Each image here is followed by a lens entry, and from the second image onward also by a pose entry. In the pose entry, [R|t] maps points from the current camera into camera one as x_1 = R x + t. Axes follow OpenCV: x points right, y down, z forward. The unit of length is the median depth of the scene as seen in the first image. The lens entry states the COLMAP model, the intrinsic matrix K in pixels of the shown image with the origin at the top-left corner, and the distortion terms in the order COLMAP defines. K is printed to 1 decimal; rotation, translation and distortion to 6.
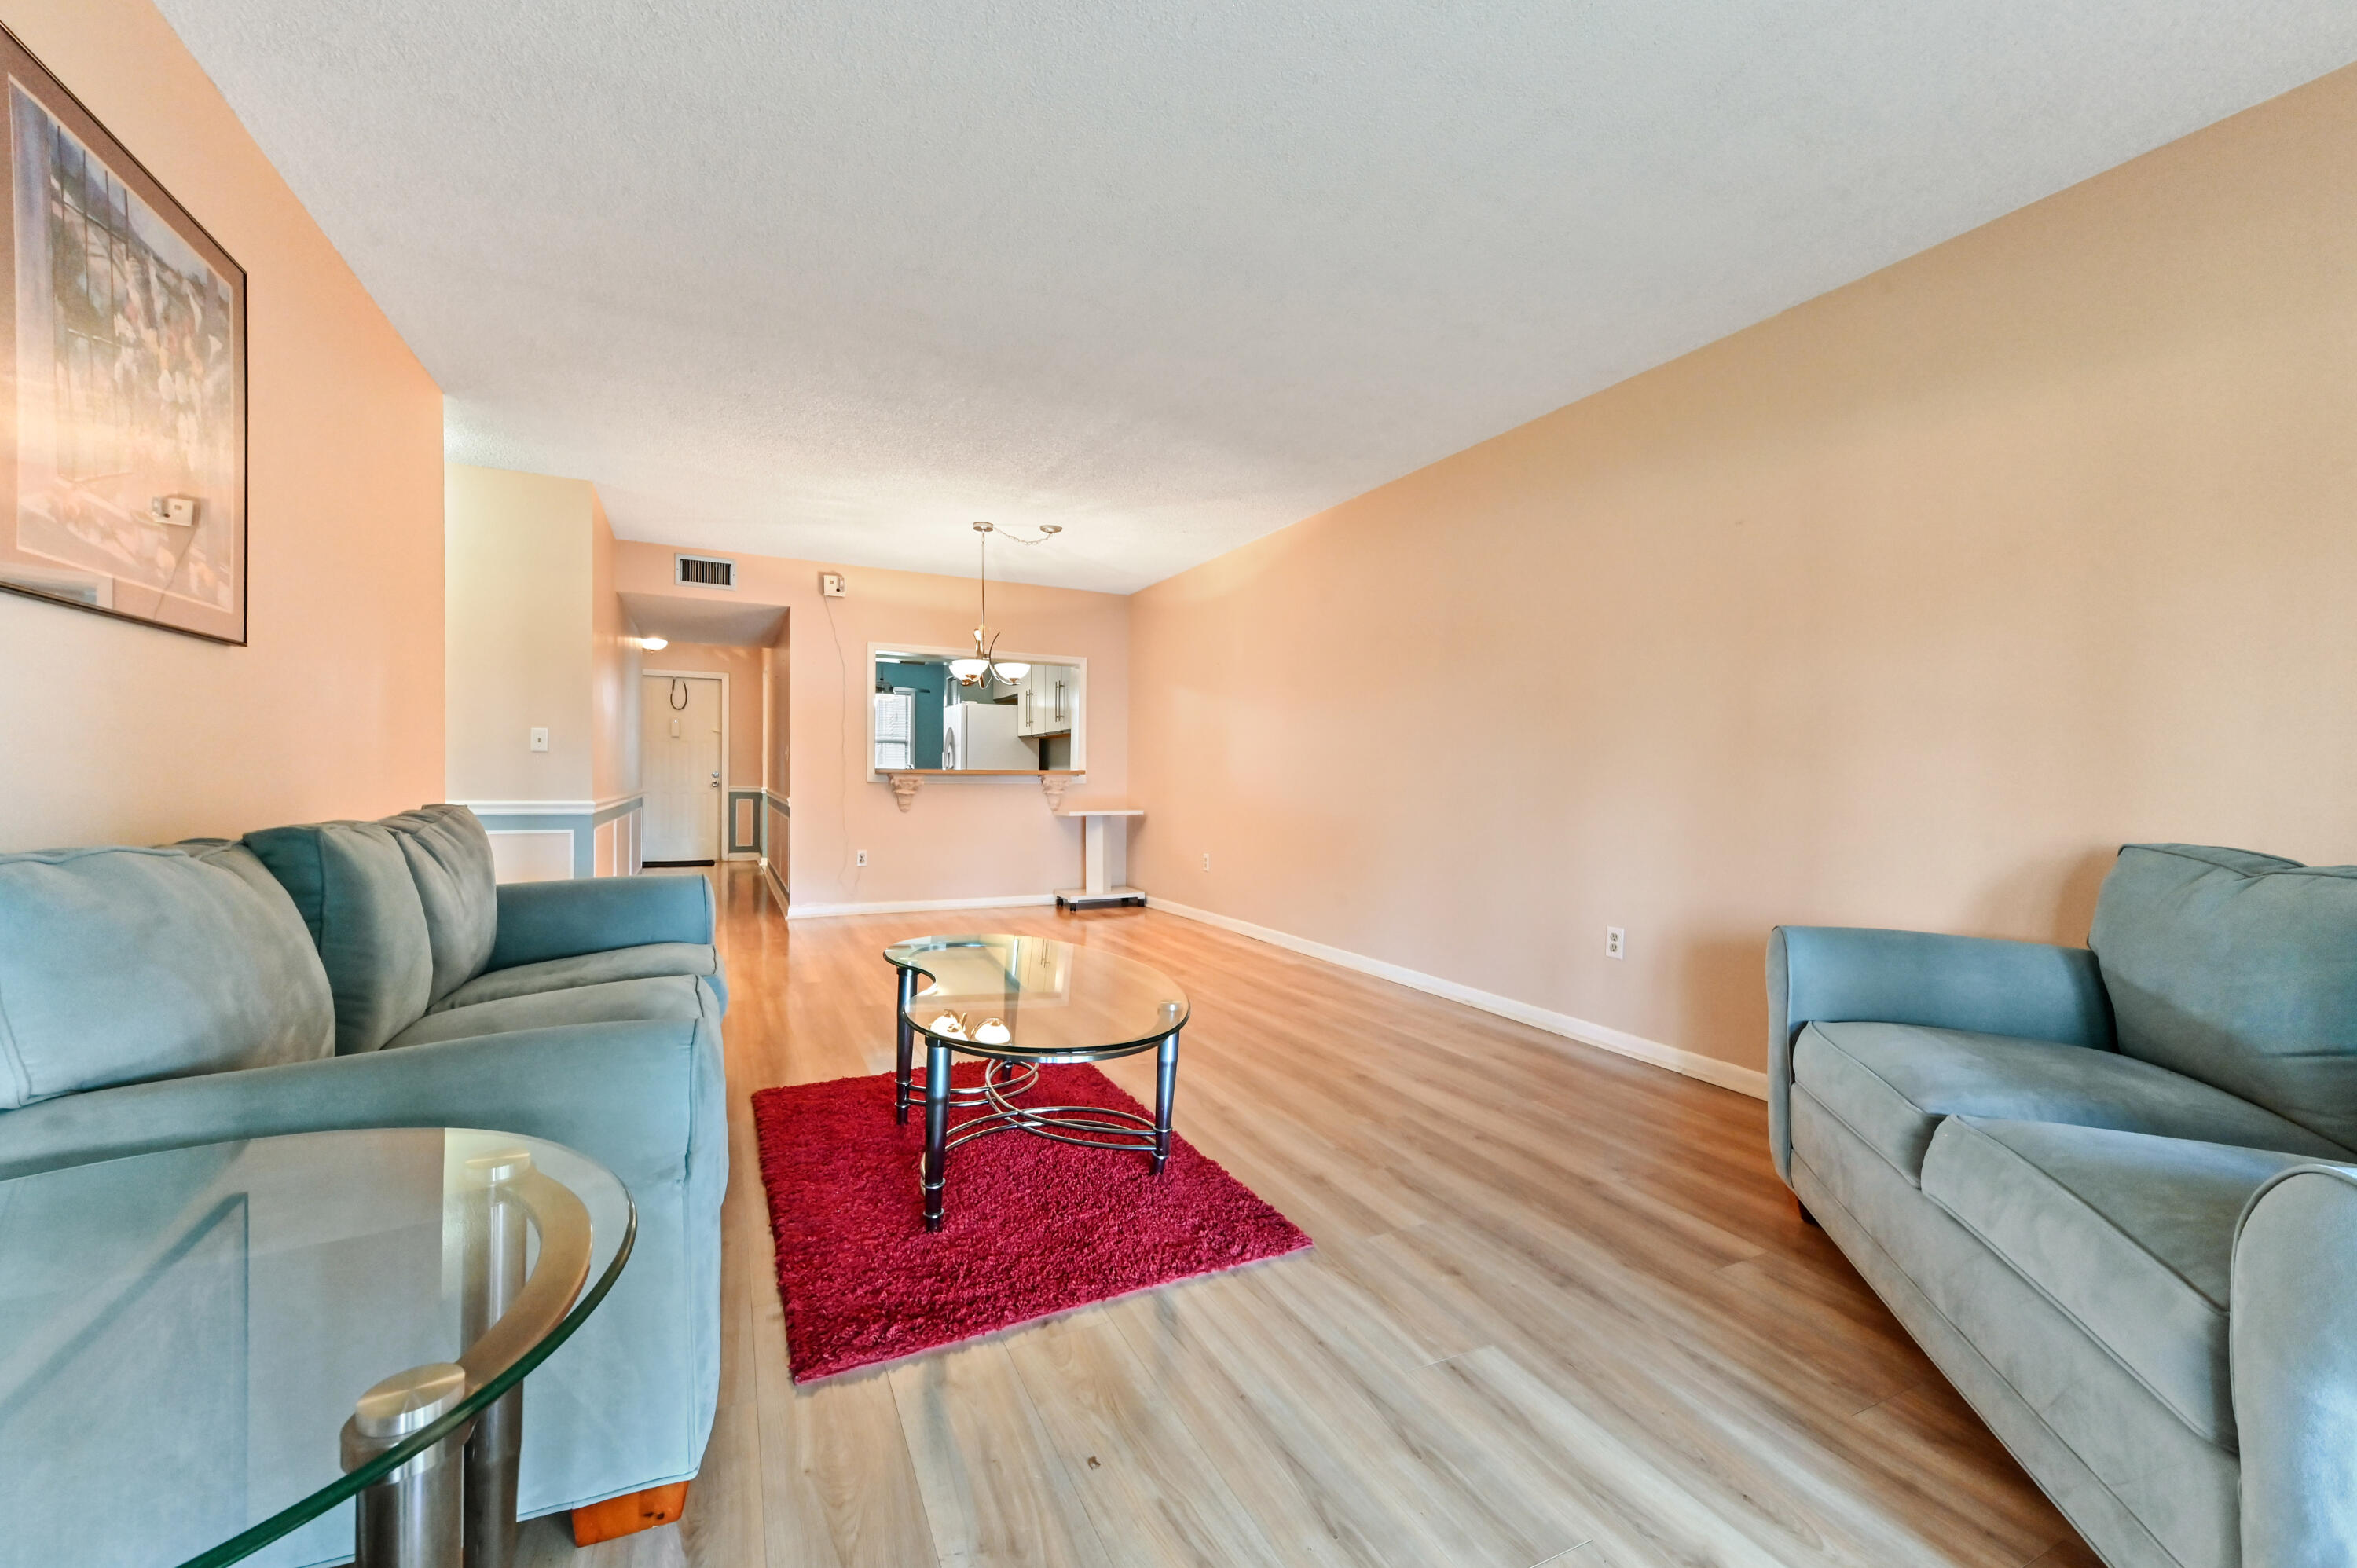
lens RADIAL K [[931.2, 0, 1189.1], [0, 931.2, 789.5], [0, 0, 1]] dist [0.000380, 0.000021]
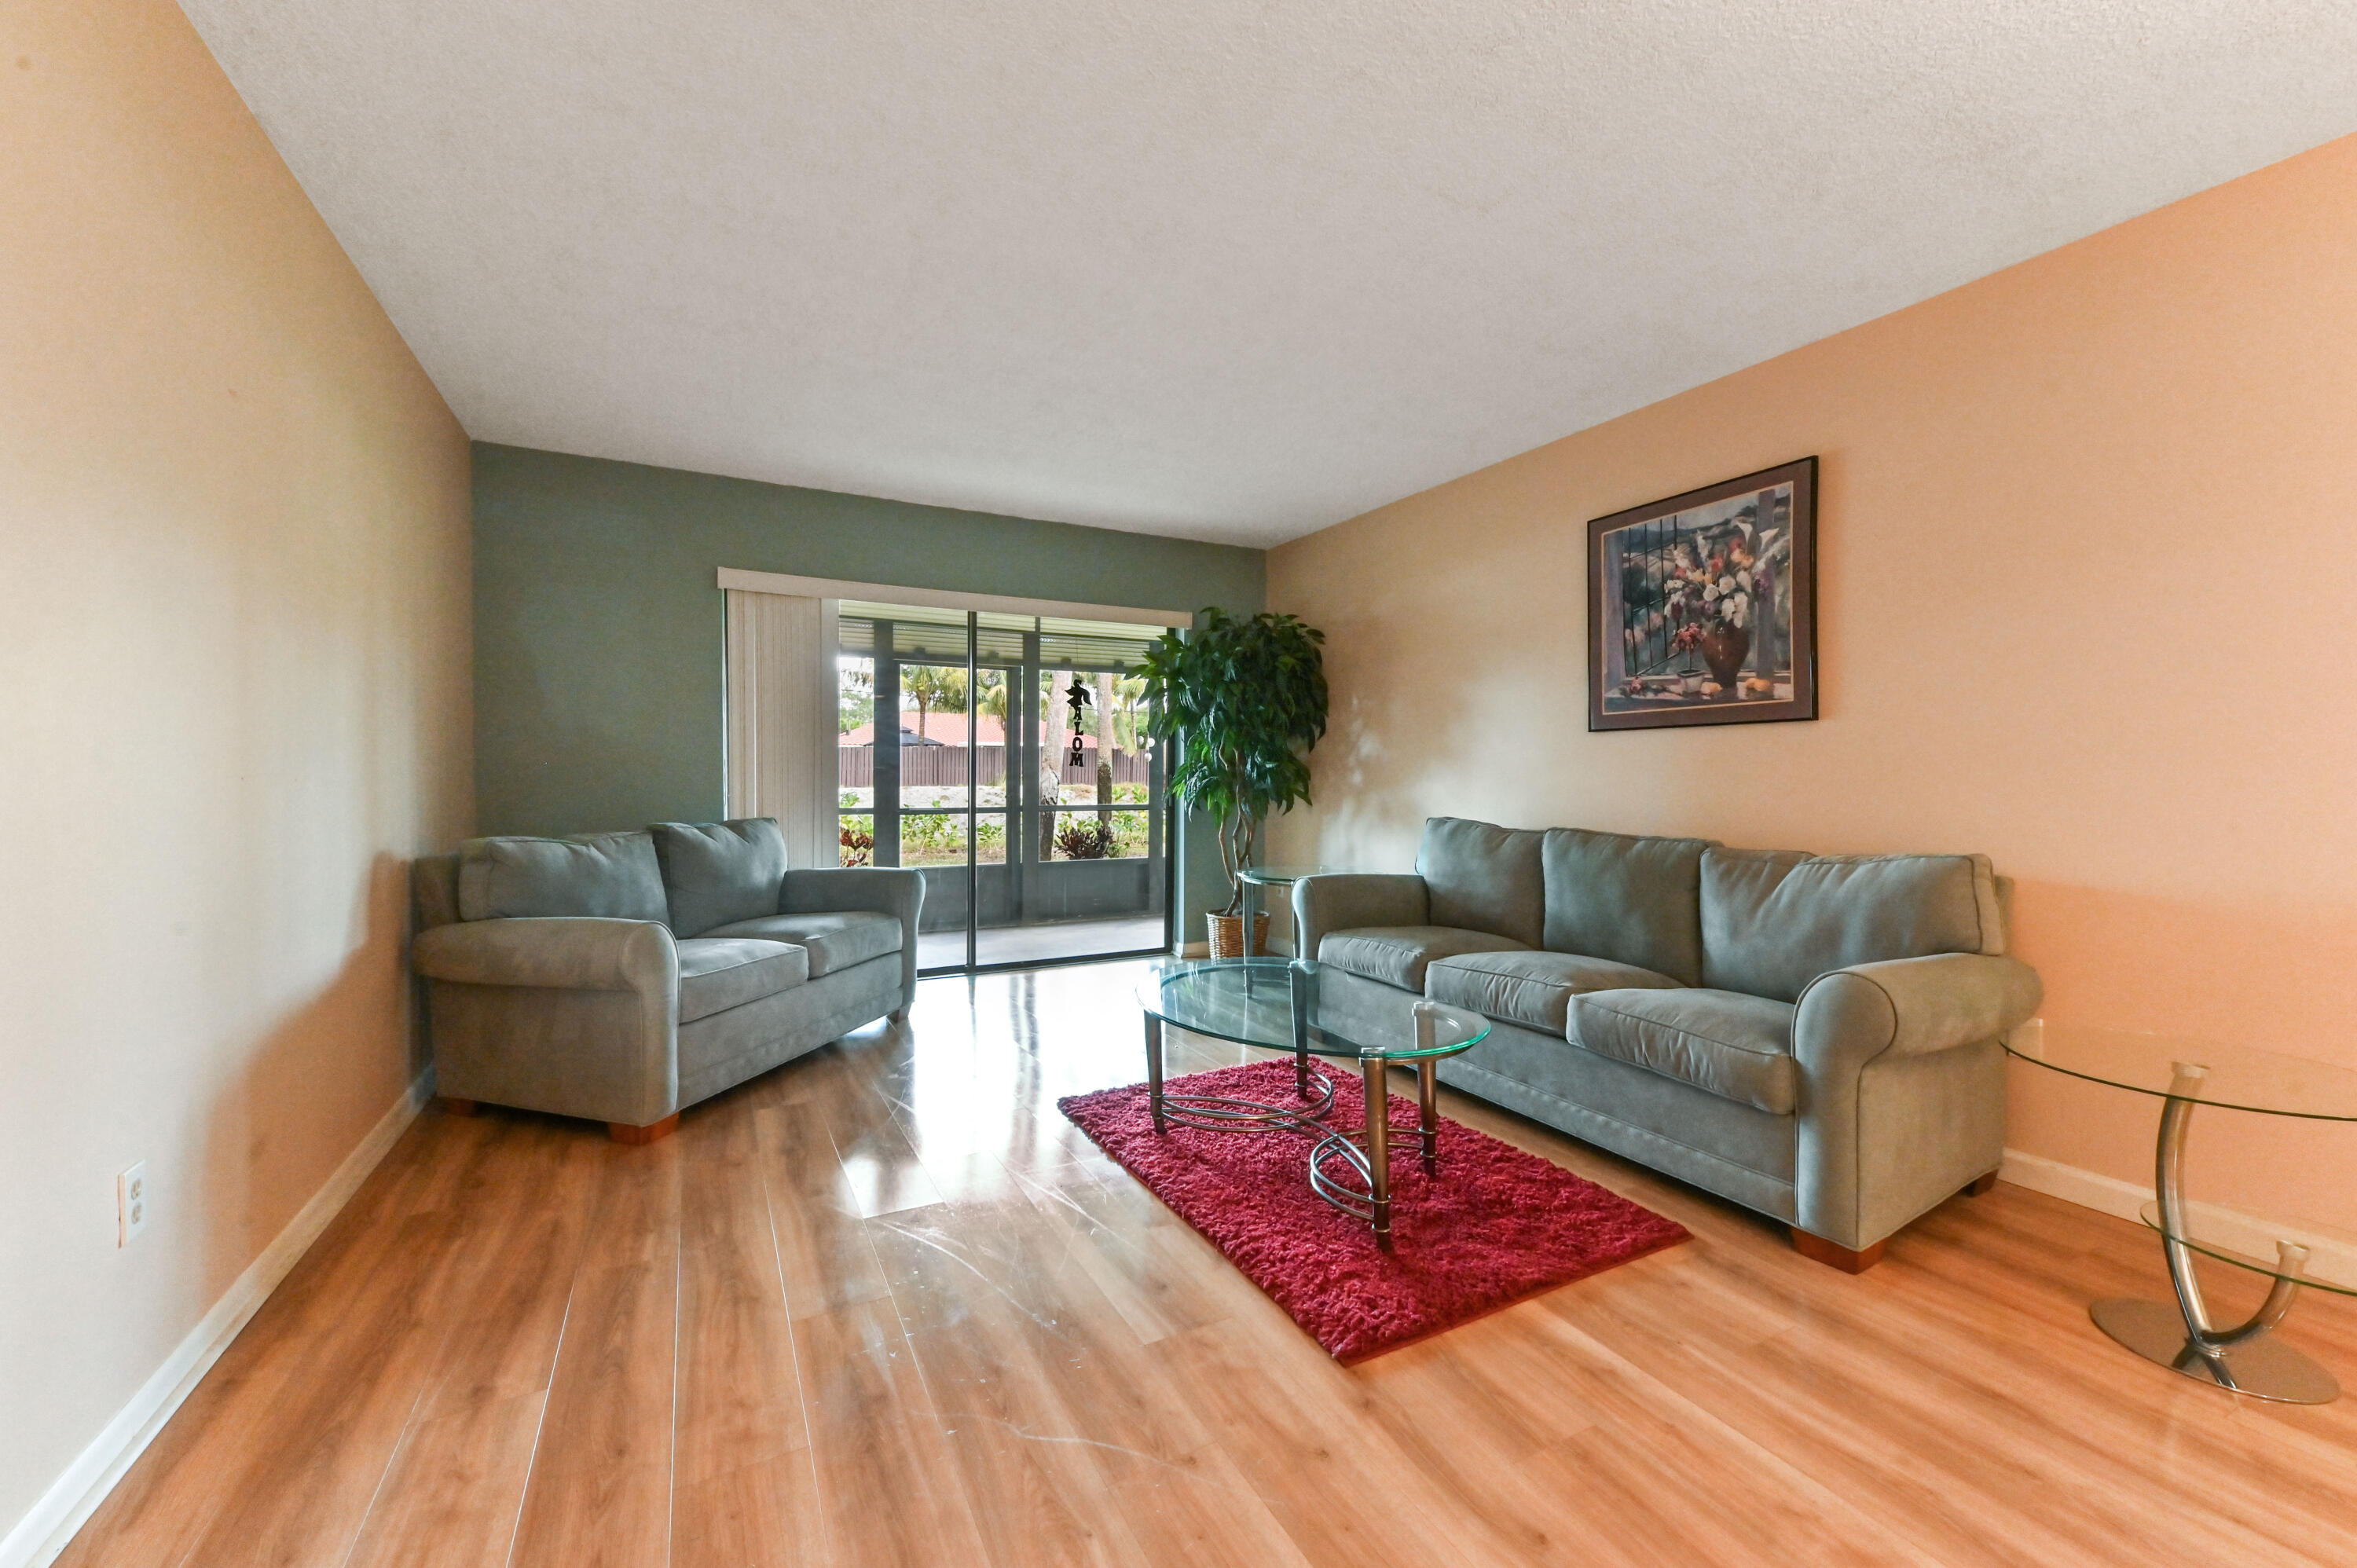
lens RADIAL K [[923.5, 0, 1184.9], [0, 923.5, 786.8], [0, 0, 1]] dist [0.013715, 0.000042]
pose [[-0.999503, -0.015149, -0.027631, -0.015479], [-0.016013, 0.999381, 0.031313, -0.049382], [0.027140, 0.031740, -0.999128, 1.447753]]
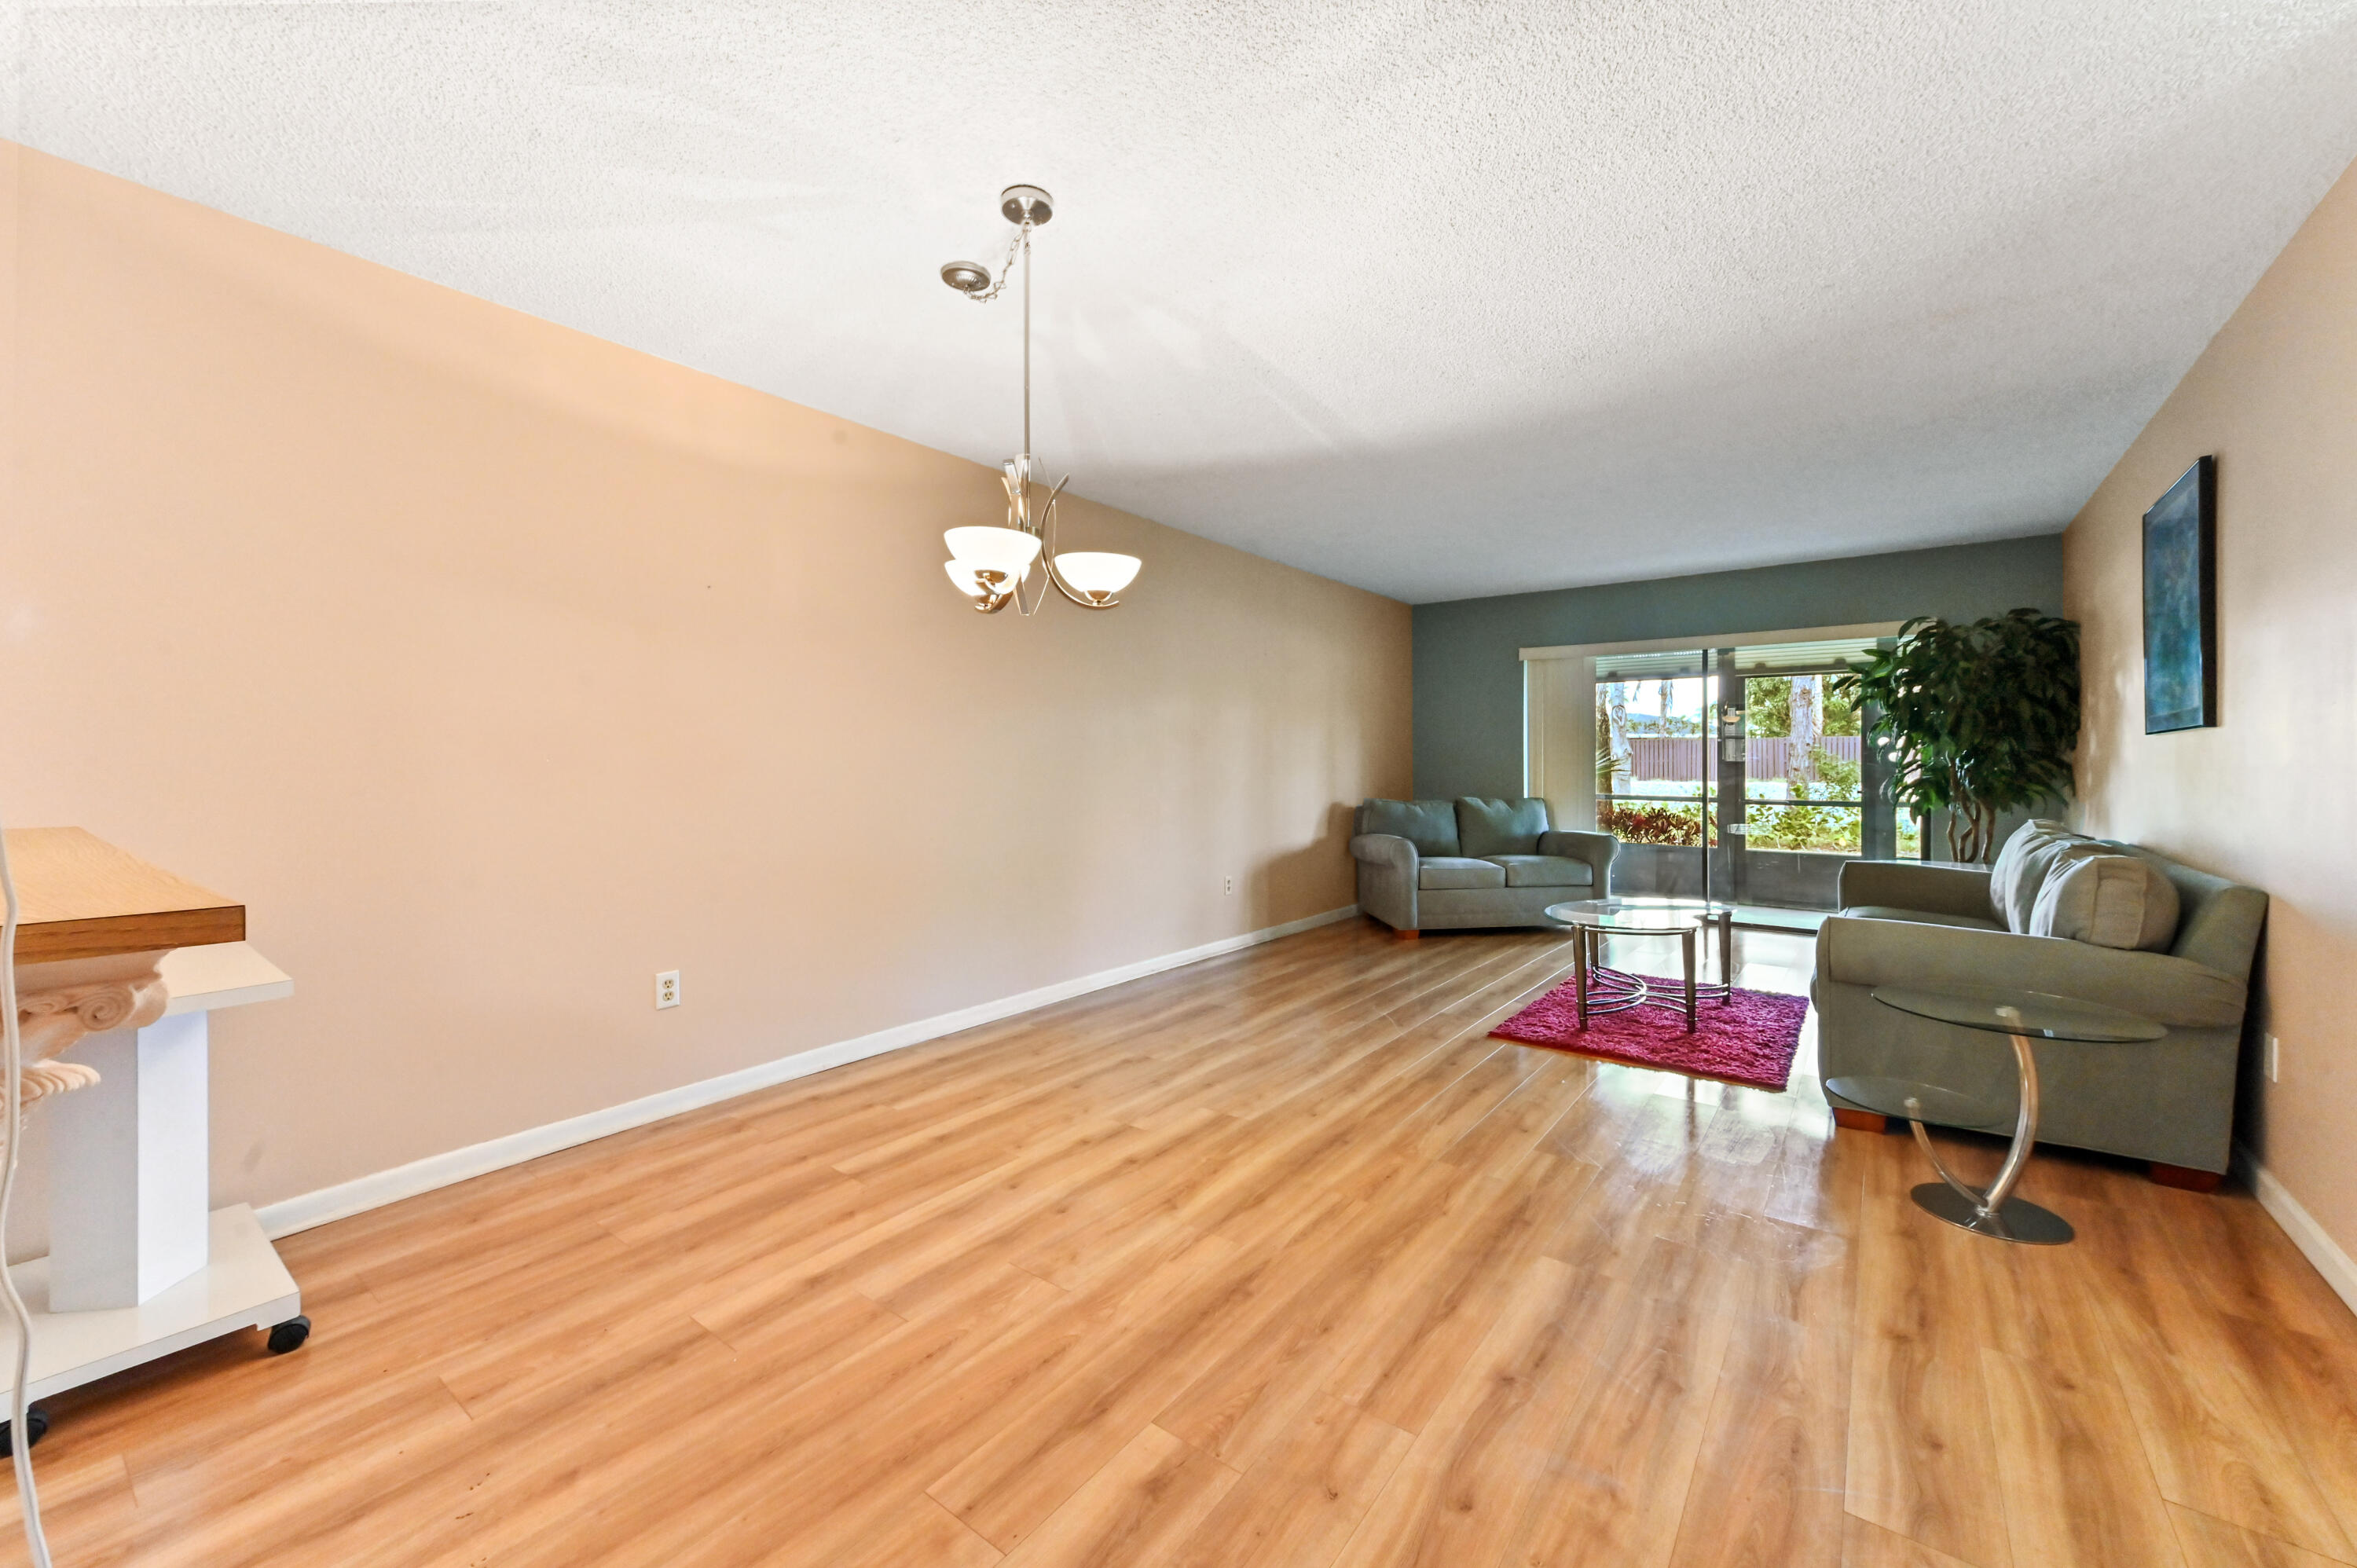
lens RADIAL K [[918.8, 0, 1183.9], [0, 918.8, 771.0], [0, 0, 1]] dist [0.011029, -0.000084]
pose [[-0.444210, -0.022494, 0.895641, -0.950478], [0.007730, 0.999551, 0.028937, -0.083796], [-0.895890, 0.019777, -0.443836, 1.787038]]
